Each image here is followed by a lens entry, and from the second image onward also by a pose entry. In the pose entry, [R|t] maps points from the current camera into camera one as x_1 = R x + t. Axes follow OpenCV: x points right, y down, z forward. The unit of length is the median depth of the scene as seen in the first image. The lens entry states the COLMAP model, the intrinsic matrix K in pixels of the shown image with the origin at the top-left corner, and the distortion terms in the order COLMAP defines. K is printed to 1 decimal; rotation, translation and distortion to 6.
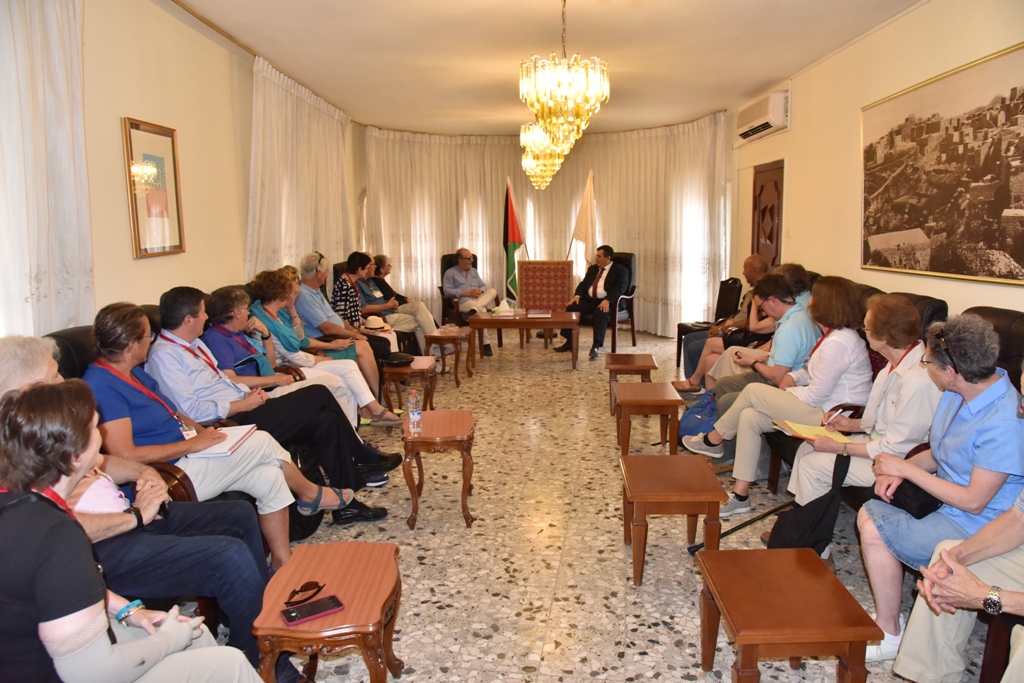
lens RADIAL K [[700.5, 0, 515.6], [0, 700.5, 339.9], [0, 0, 1]] dist [-0.111965, 0.061936]
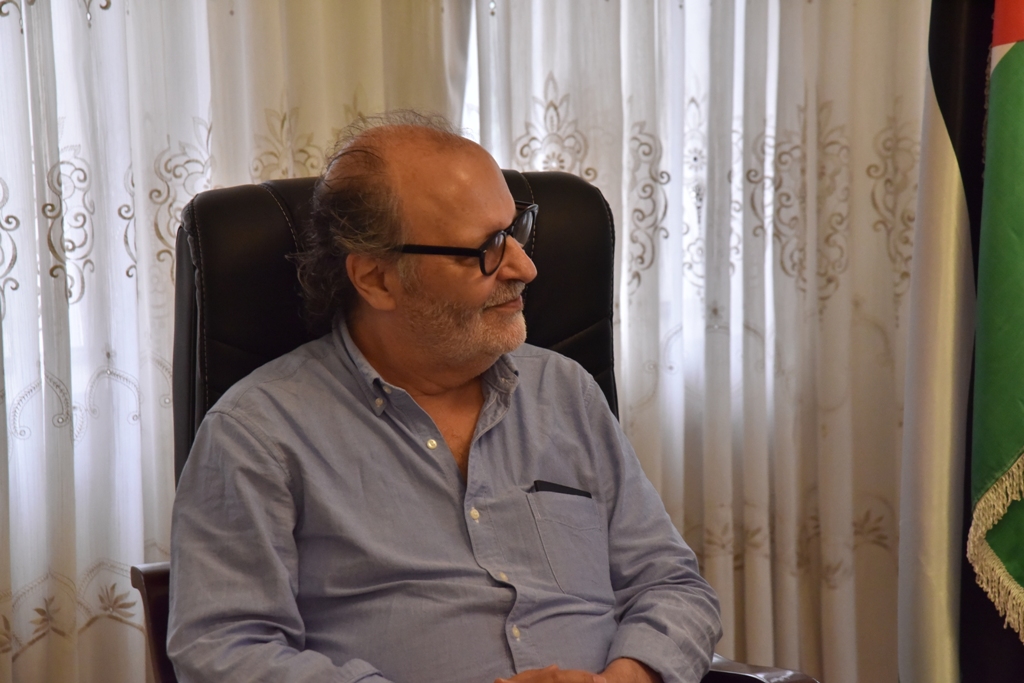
lens RADIAL K [[3322.9, 0, 511.5], [0, 3322.9, 341.9], [0, 0, 1]] dist [-0.052335, 47.643268]
pose [[0.989190, 0.025777, -0.144356, -0.007479], [-0.024168, 0.999625, 0.012887, -0.103723], [0.144634, -0.009259, 0.989442, 0.567737]]
